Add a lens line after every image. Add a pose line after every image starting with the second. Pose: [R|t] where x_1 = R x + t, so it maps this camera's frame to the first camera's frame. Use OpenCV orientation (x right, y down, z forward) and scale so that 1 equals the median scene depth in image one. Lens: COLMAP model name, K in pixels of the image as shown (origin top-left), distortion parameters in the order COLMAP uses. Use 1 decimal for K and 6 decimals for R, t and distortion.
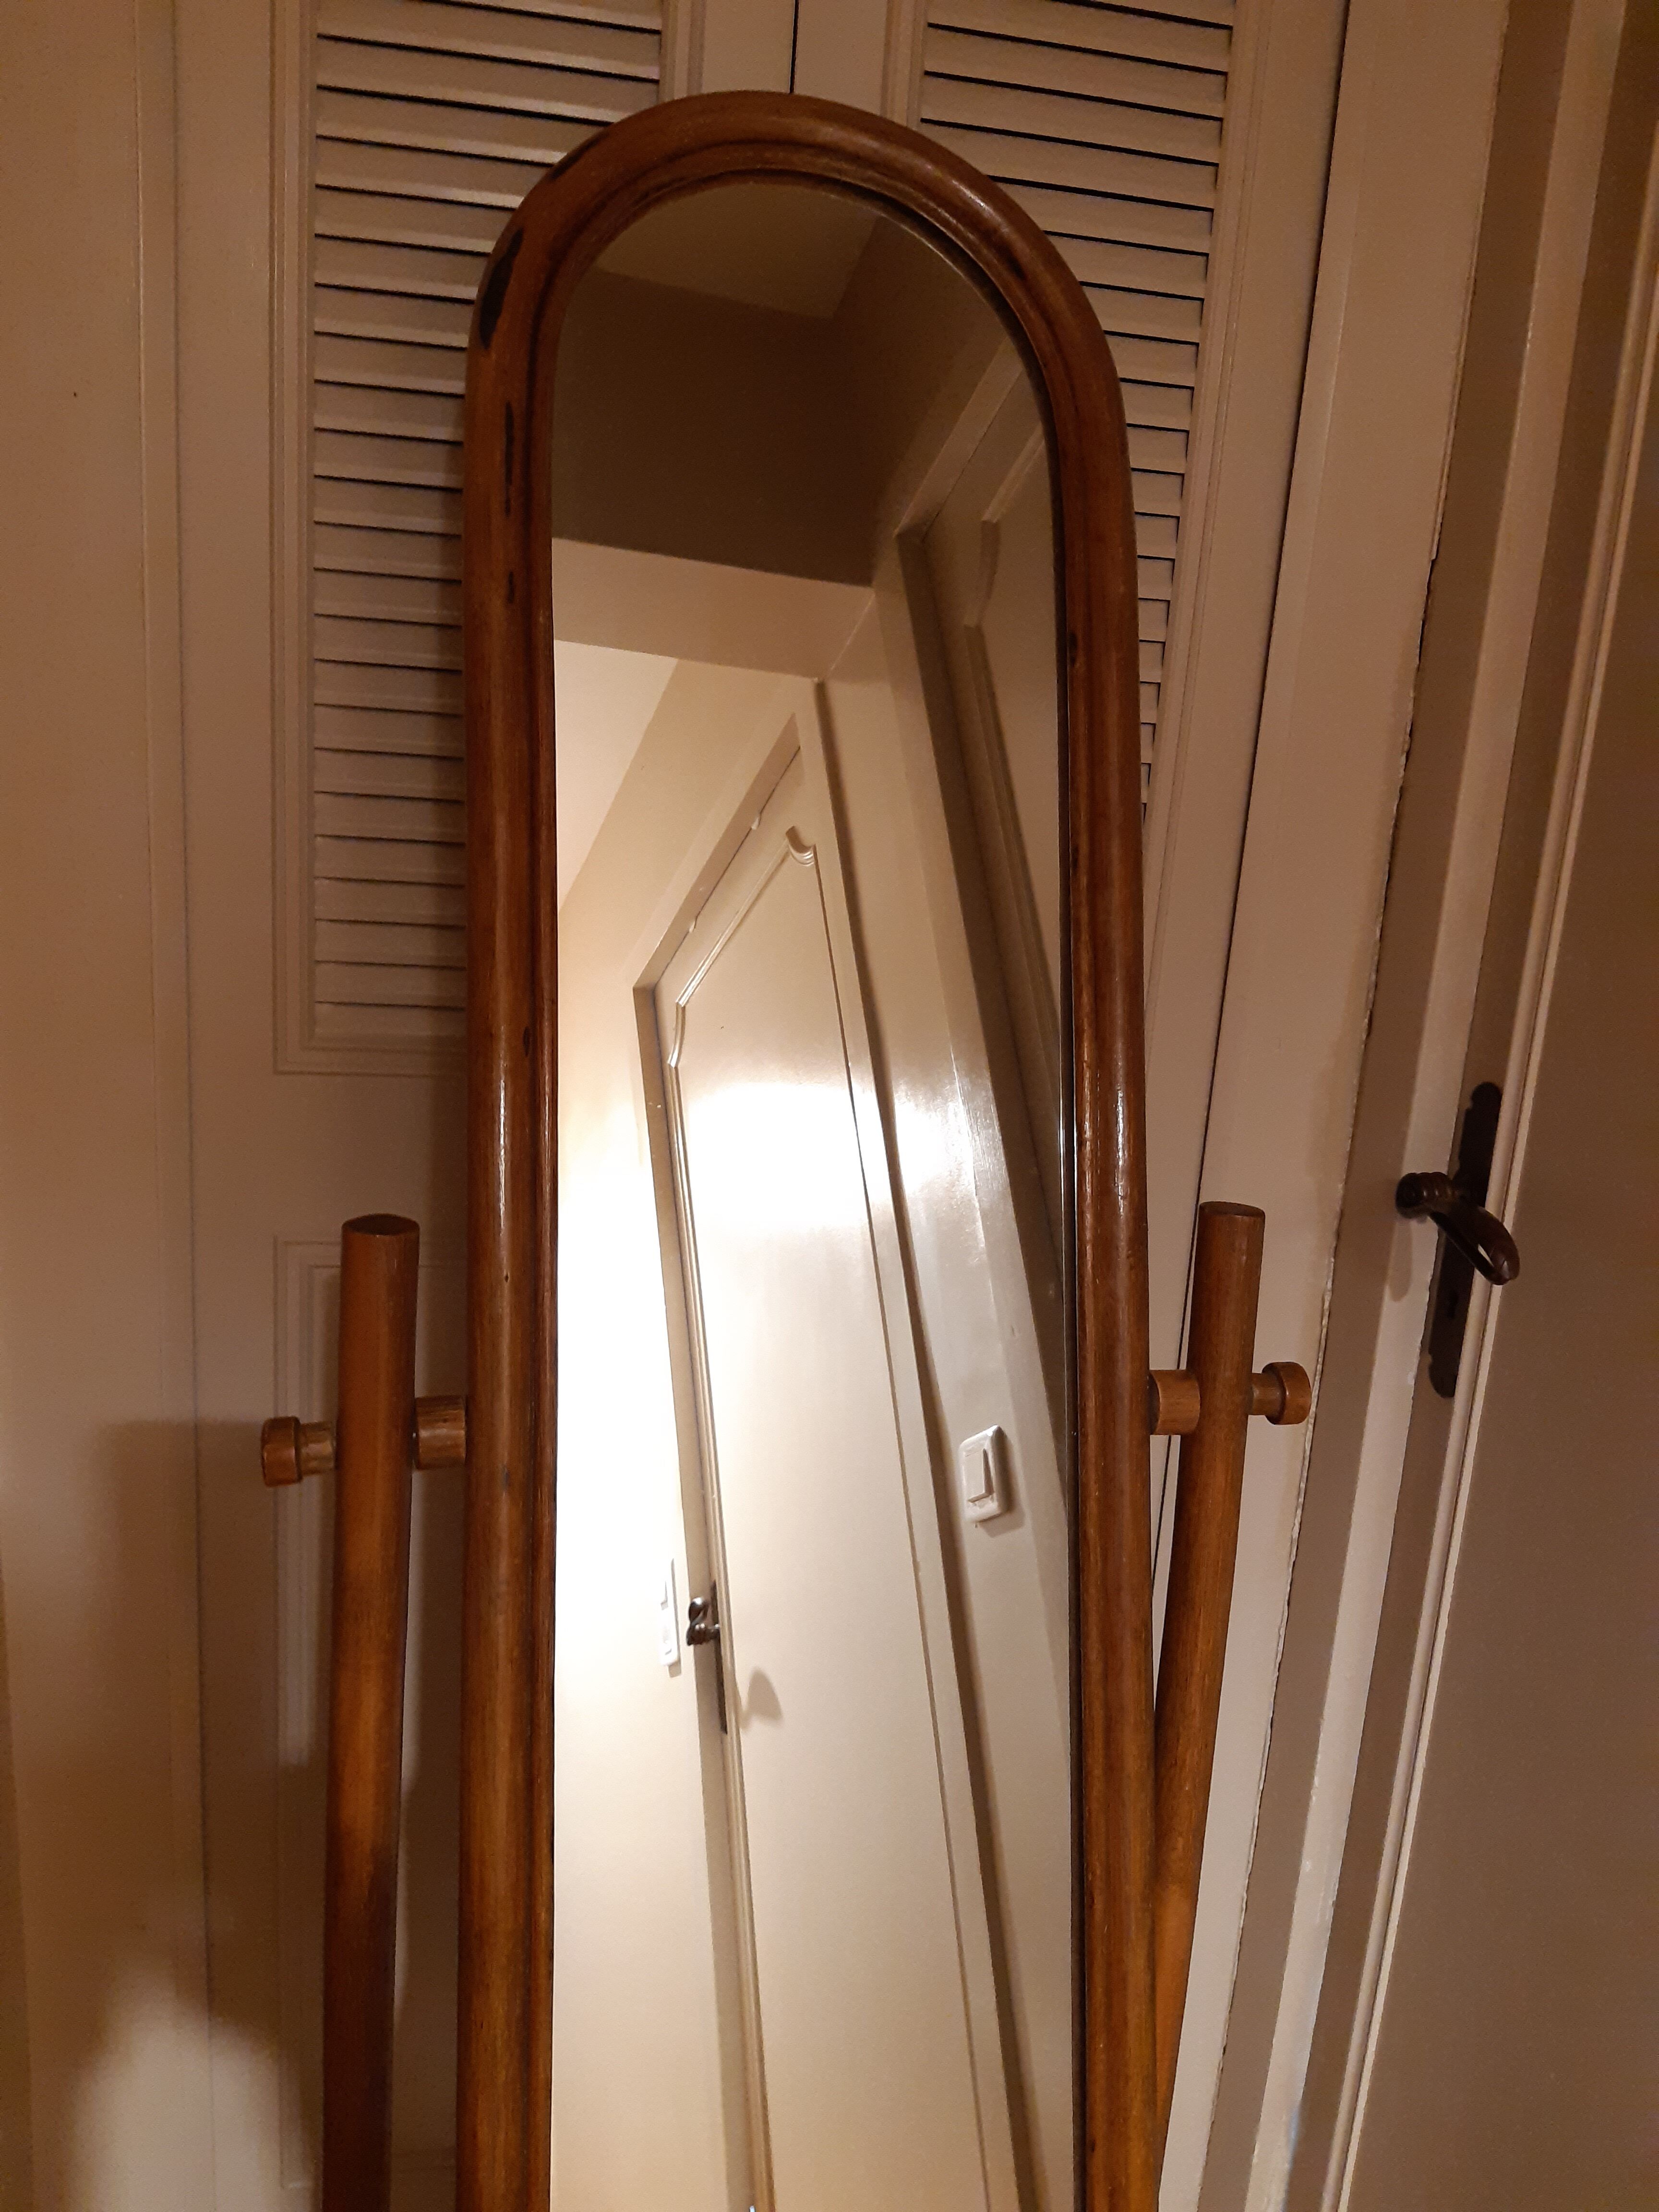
lens RADIAL K [[1678.3, 0, 844.5], [0, 1678.3, 1082.3], [0, 0, 1]] dist [0.035173, -0.063164]
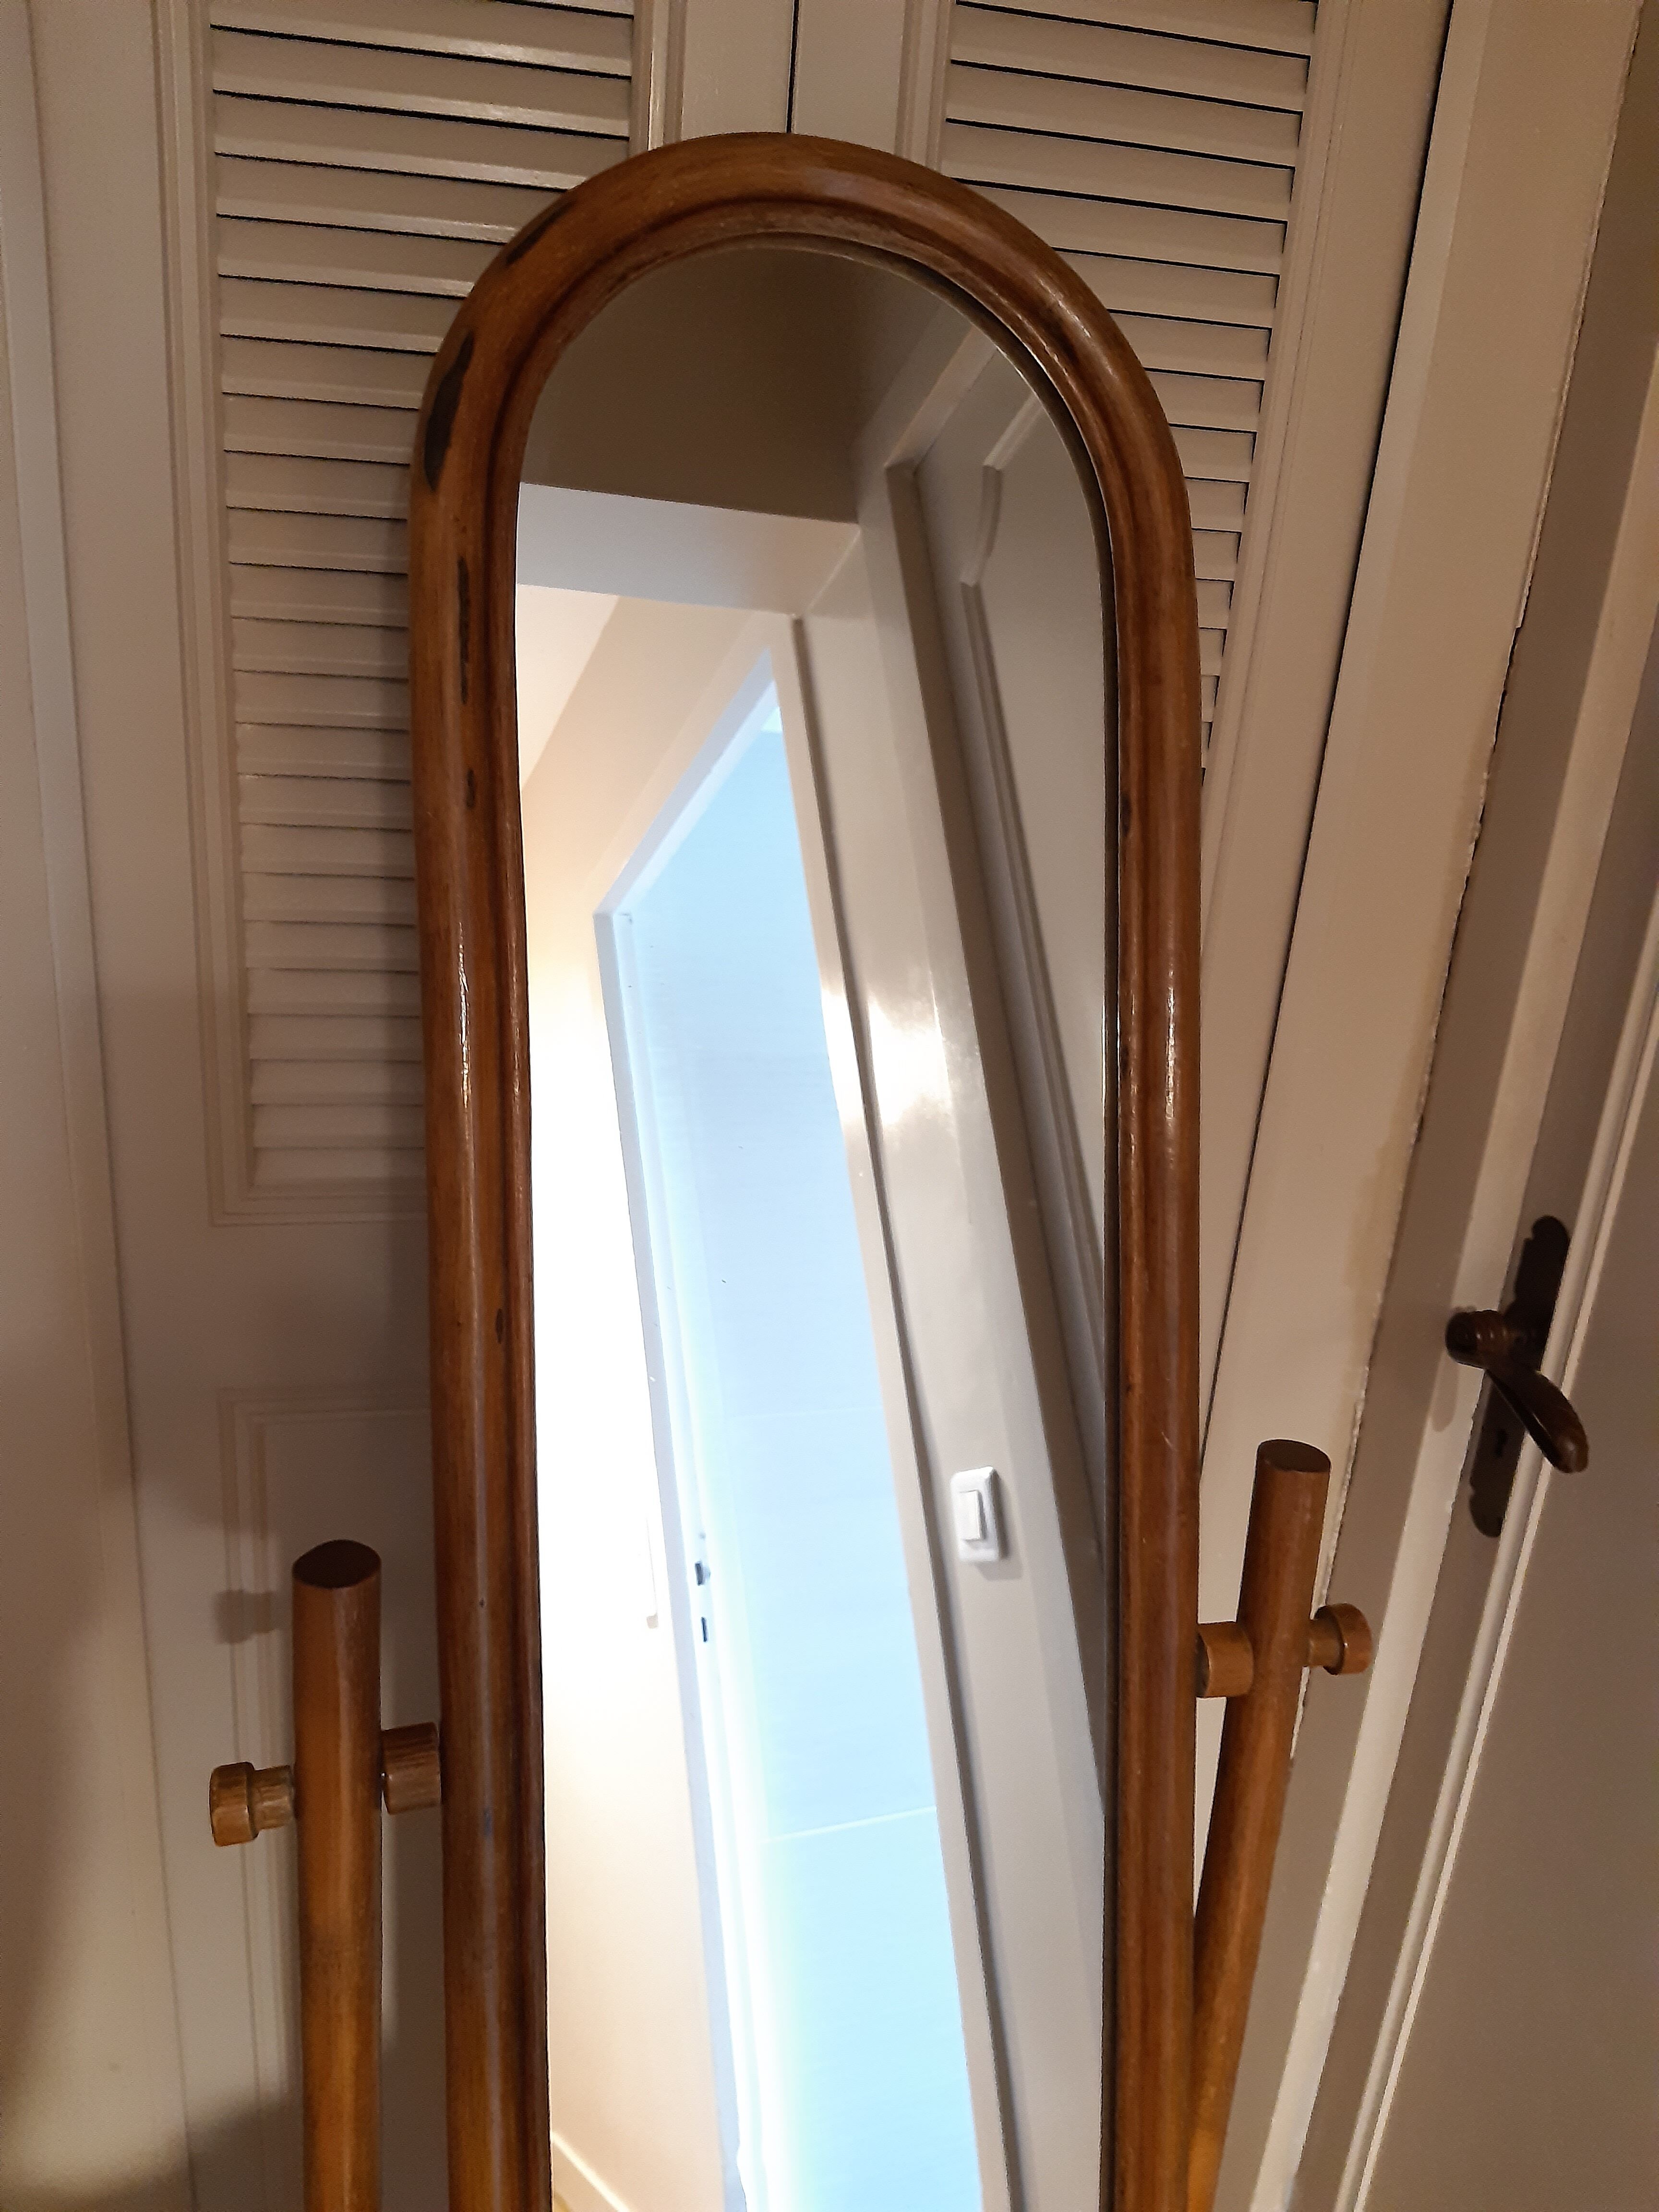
lens RADIAL K [[1678.3, 0, 835.0], [0, 1678.3, 1055.0], [0, 0, 1]] dist [0.035173, -0.063164]
pose [[0.999779, -0.001445, 0.020968, -0.029080], [-0.000956, 0.993471, 0.114080, -0.217251], [-0.020996, -0.114075, 0.993250, 0.126817]]
